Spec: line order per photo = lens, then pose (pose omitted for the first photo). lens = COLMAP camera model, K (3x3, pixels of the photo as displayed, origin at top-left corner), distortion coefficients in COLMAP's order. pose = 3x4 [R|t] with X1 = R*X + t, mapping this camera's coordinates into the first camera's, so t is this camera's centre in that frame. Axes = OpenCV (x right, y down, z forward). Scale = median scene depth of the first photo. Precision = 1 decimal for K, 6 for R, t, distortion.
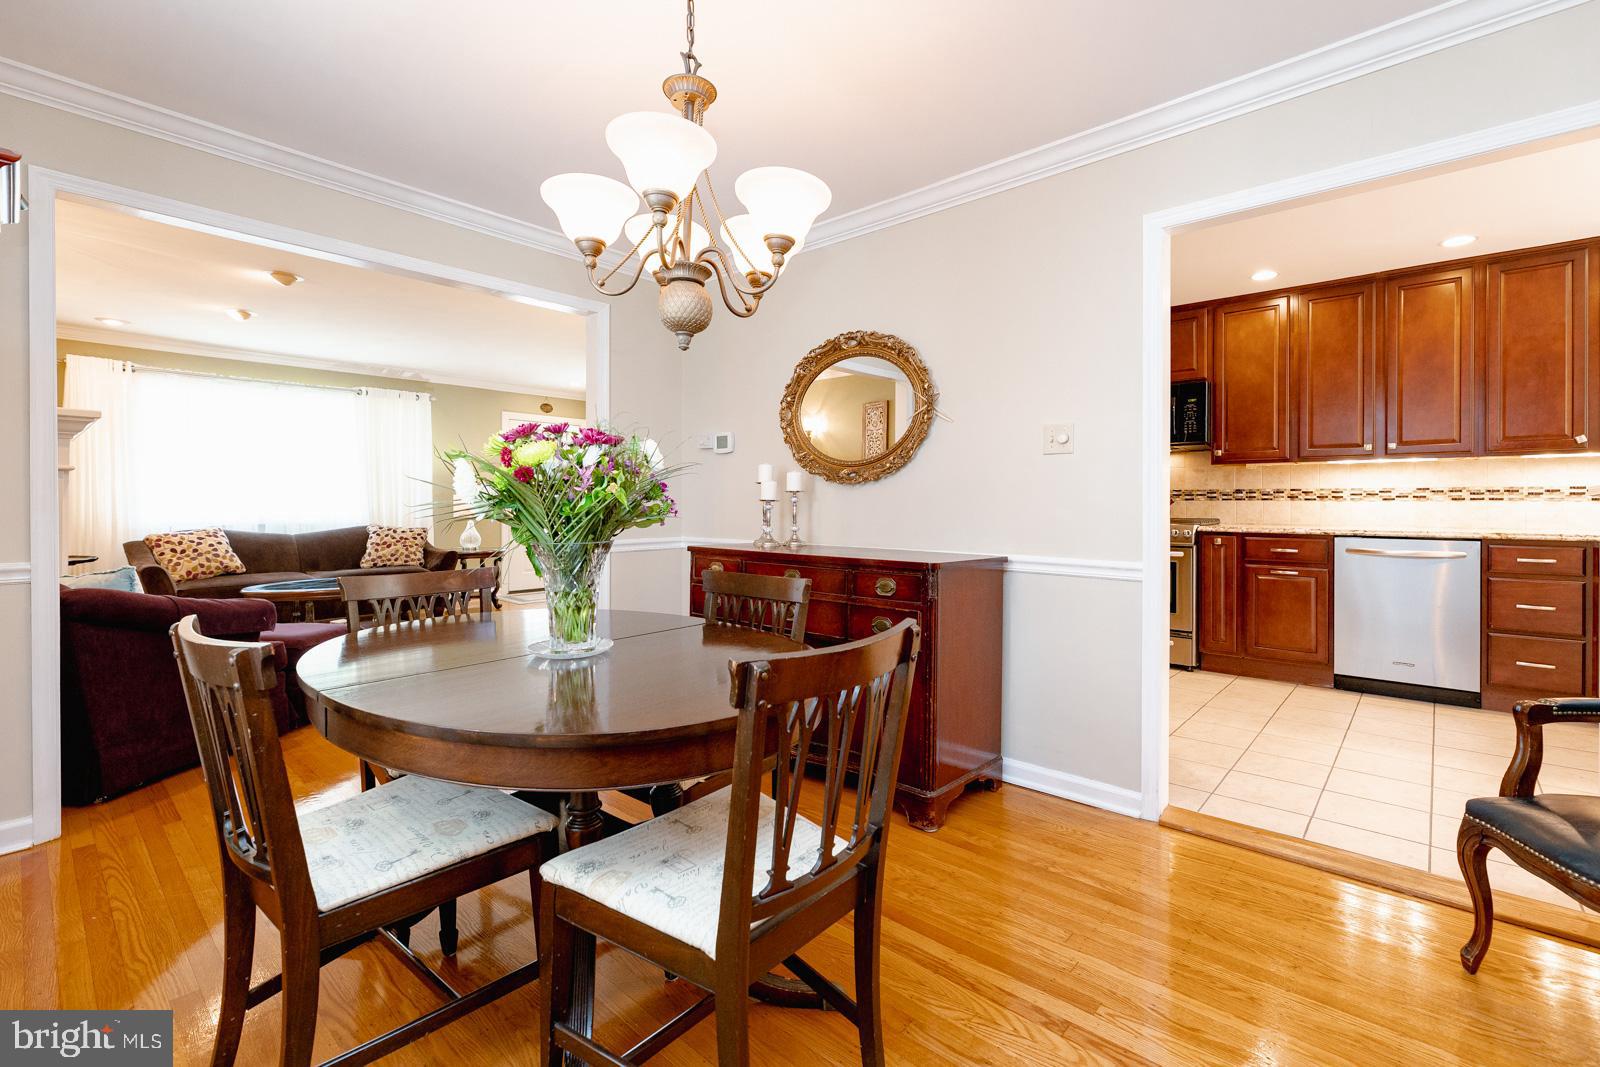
lens RADIAL K [[685.1, 0, 817.7], [0, 685.1, 509.4], [0, 0, 1]] dist [0.006728, -0.000034]
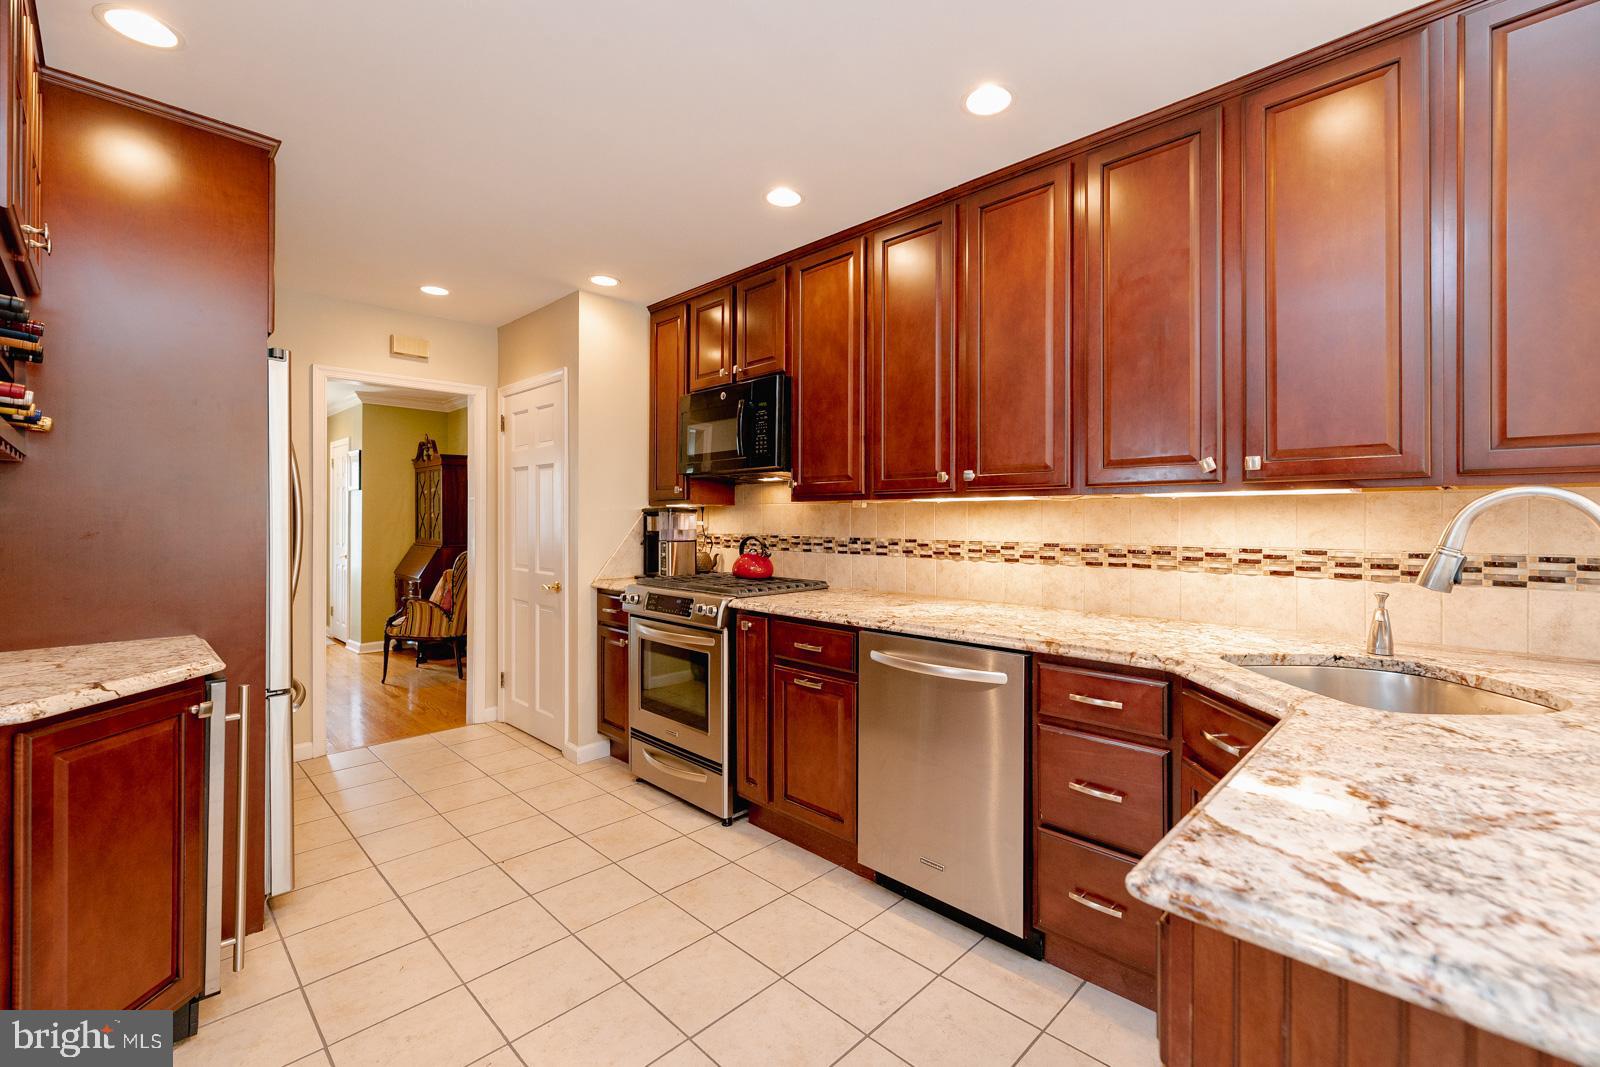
lens RADIAL K [[679.0, 0, 817.6], [0, 679.0, 517.2], [0, 0, 1]] dist [0.002869, 0.000195]
pose [[0.998447, -0.003479, -0.055609, 0.541005], [0.002850, 0.999931, -0.011391, -0.036553], [0.055645, 0.011215, 0.998388, 0.301179]]
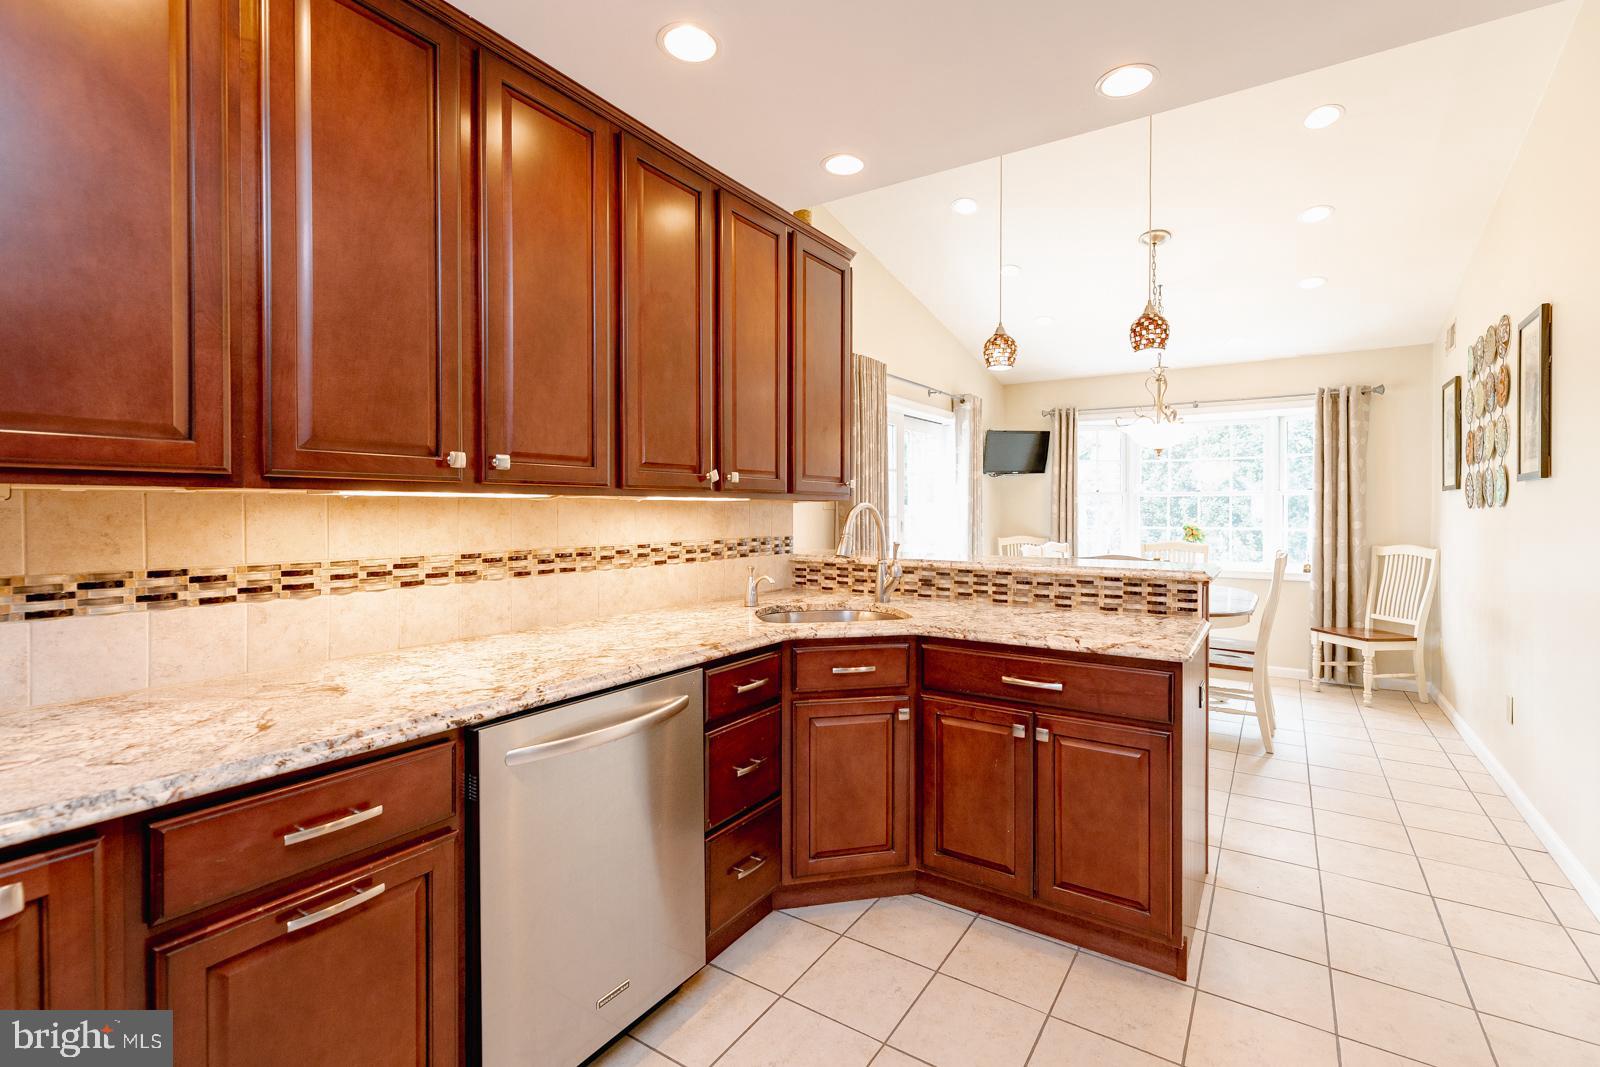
lens RADIAL K [[696.2, 0, 835.7], [0, 696.2, 513.0], [0, 0, 1]] dist [0.001703, -0.000285]
pose [[-0.152563, -0.008977, 0.988253, 0.290424], [0.007826, 0.999916, 0.010291, -0.046928], [-0.988263, 0.009305, -0.152480, 0.634318]]
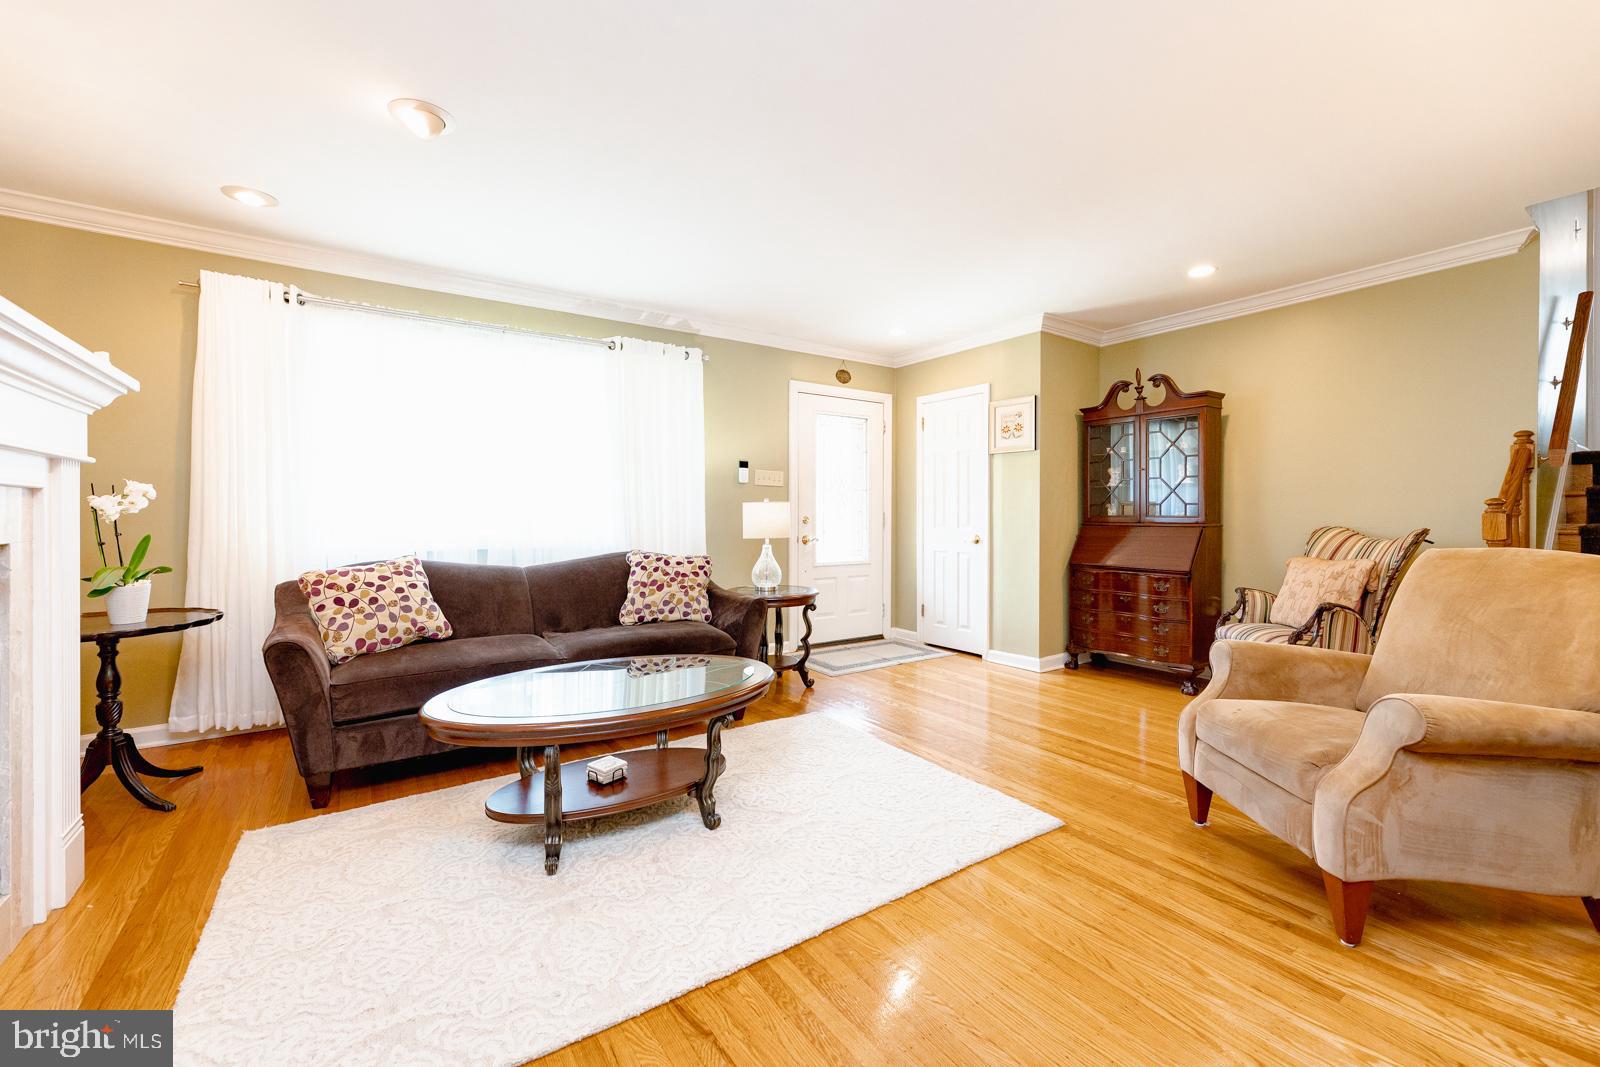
lens RADIAL K [[649.9, 0, 803.3], [0, 649.9, 520.6], [0, 0, 1]] dist [0.004347, 0.000249]
pose [[0.969592, -0.000462, -0.244726, -0.438569], [0.000058, 0.999999, -0.001660, -0.005064], [0.244726, 0.001595, 0.969591, 0.577813]]
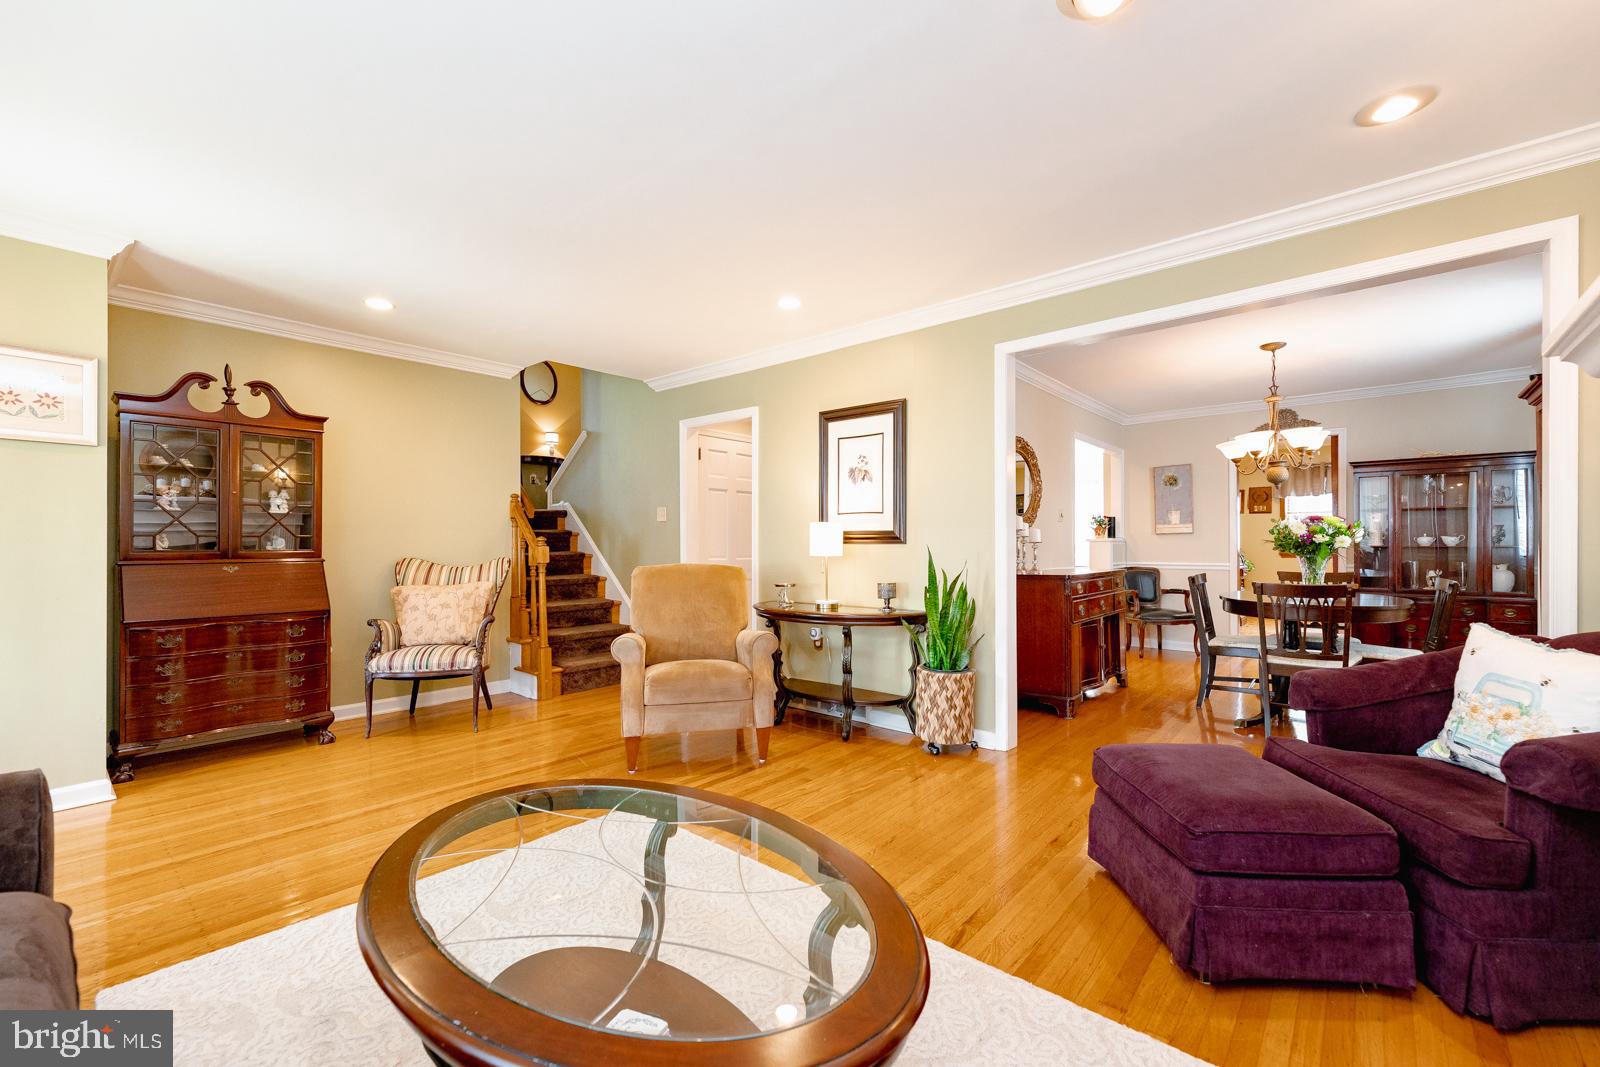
lens RADIAL K [[668.6, 0, 802.4], [0, 668.6, 546.4], [0, 0, 1]] dist [0.002677, 0.000292]
pose [[-0.009186, -0.007935, 0.999926, -0.903519], [0.014297, 0.999865, 0.008066, -0.013678], [-0.999856, 0.014370, -0.009071, 0.908143]]
